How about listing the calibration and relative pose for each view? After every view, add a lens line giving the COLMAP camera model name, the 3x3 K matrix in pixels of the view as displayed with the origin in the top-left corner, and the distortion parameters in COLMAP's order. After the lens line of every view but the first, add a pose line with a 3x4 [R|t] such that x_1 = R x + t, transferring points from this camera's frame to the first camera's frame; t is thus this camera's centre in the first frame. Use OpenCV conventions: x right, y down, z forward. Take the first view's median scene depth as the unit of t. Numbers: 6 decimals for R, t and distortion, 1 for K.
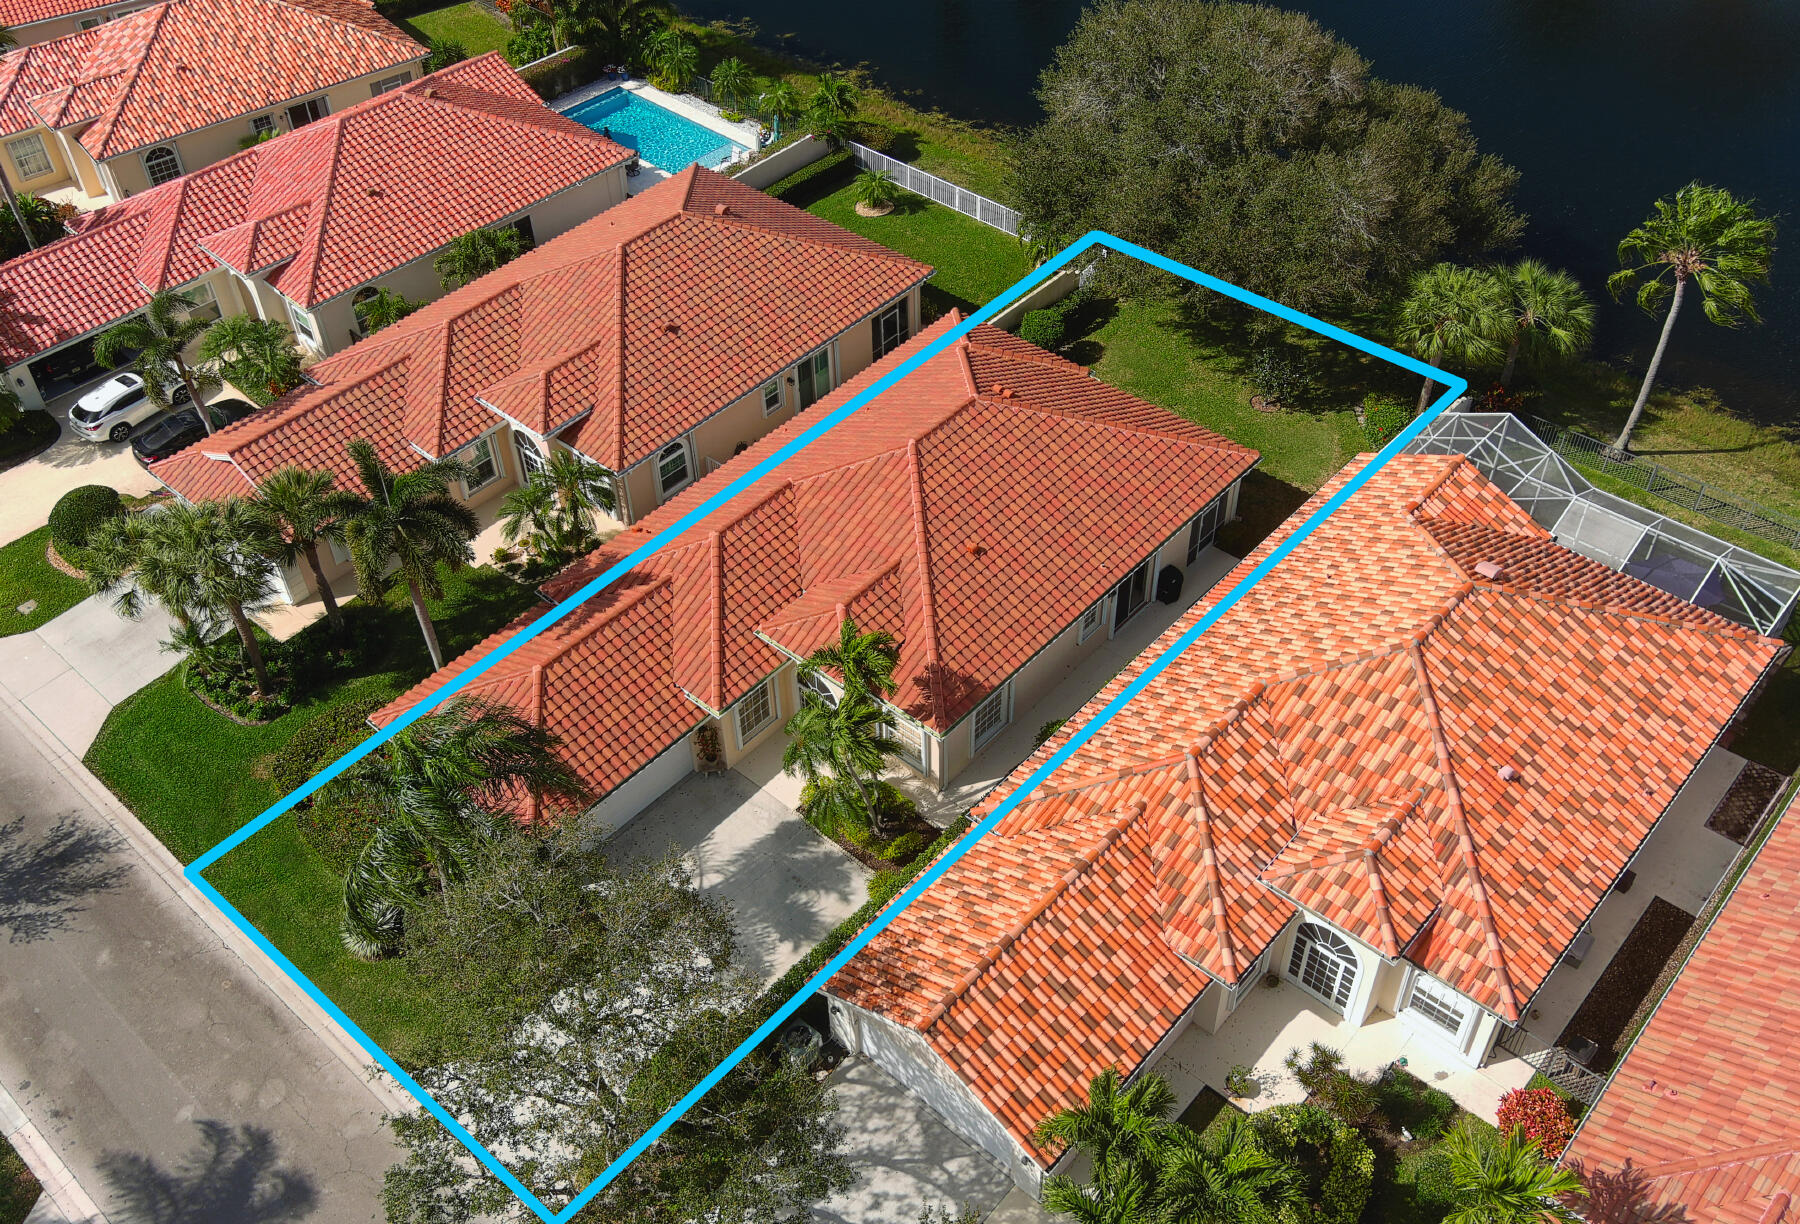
lens RADIAL K [[1616.0, 0, 902.1], [0, 1616.0, 627.4], [0, 0, 1]] dist [0.018770, -0.011708]
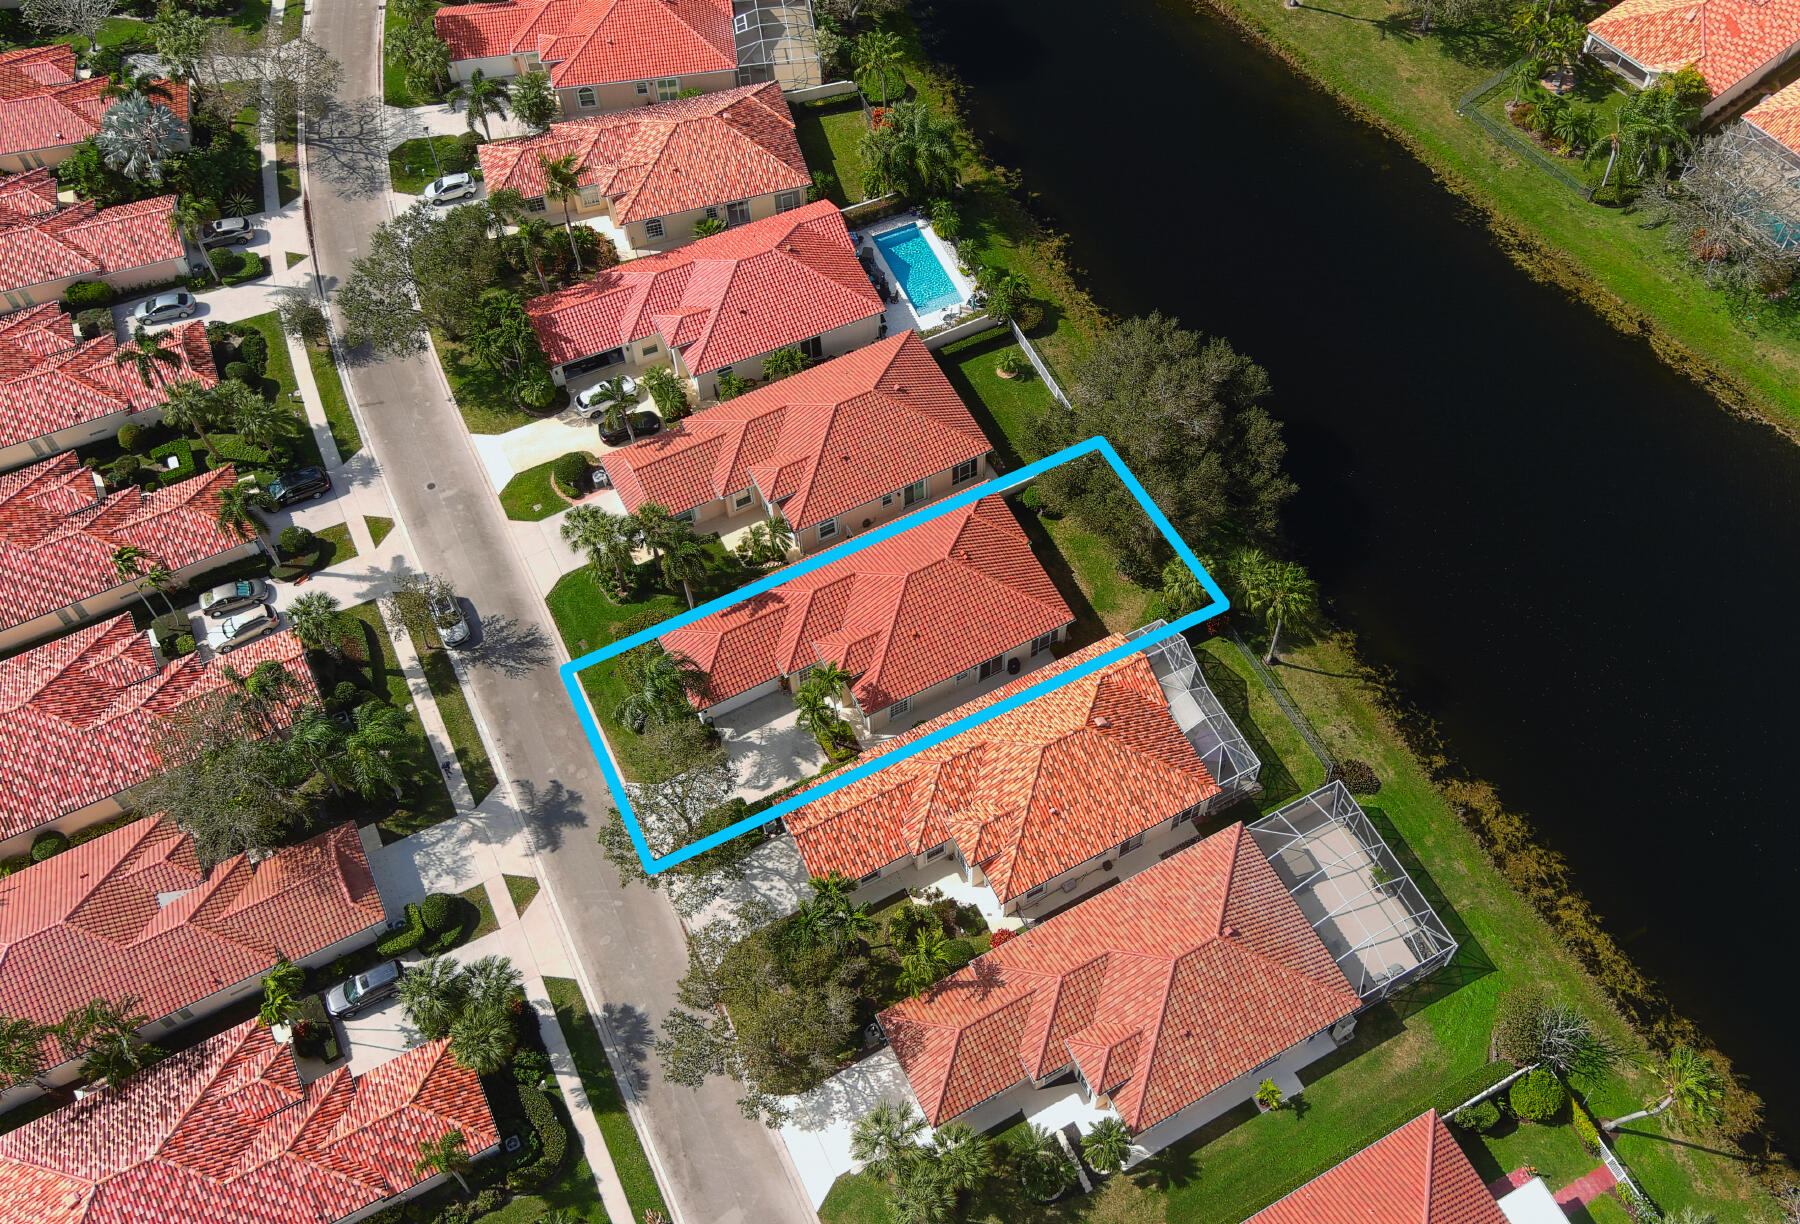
lens RADIAL K [[1616.0, 0, 907.0], [0, 1616.0, 601.9], [0, 0, 1]] dist [0.018770, -0.011708]
pose [[0.933021, 0.281935, -0.223572, 0.479117], [-0.233355, 0.947072, 0.220453, -0.533592], [0.273892, -0.153516, 0.949429, -1.018725]]
